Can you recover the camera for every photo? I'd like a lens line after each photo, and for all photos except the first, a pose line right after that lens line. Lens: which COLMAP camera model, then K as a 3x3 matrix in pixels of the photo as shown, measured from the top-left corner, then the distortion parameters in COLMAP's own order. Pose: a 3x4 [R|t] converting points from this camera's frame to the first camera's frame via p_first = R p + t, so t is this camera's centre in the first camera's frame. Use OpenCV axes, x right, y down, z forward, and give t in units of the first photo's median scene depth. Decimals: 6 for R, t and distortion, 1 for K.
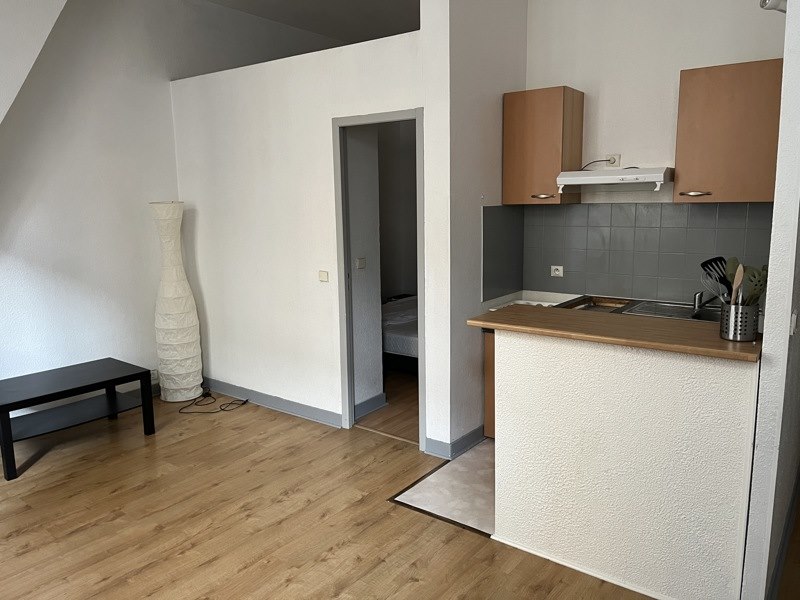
lens RADIAL K [[616.8, 0, 404.7], [0, 616.8, 296.9], [0, 0, 1]] dist [0.058385, -0.079668]
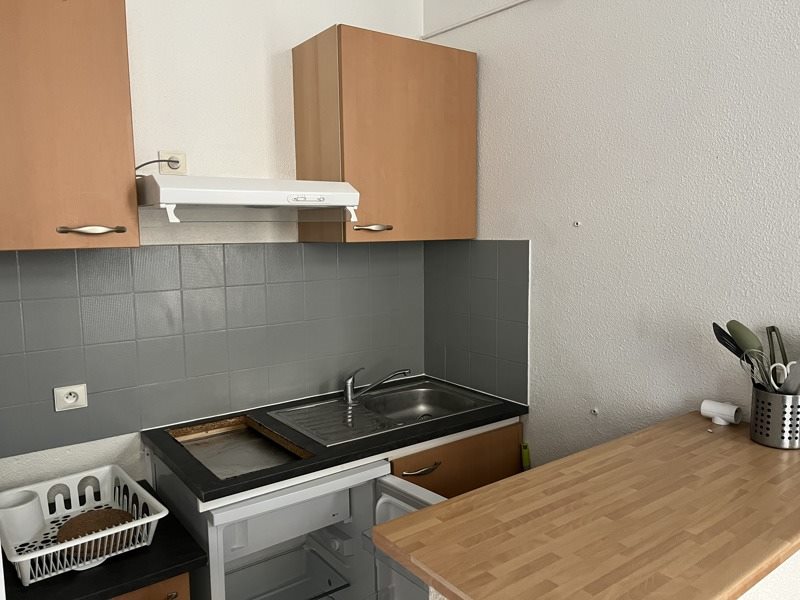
lens RADIAL K [[616.8, 0, 401.8], [0, 616.8, 294.4], [0, 0, 1]] dist [0.058385, -0.079668]
pose [[0.271085, -0.094204, 0.957934, -0.117838], [0.153523, 0.986691, 0.053587, -0.109602], [-0.950233, 0.132539, 0.281940, 0.687588]]
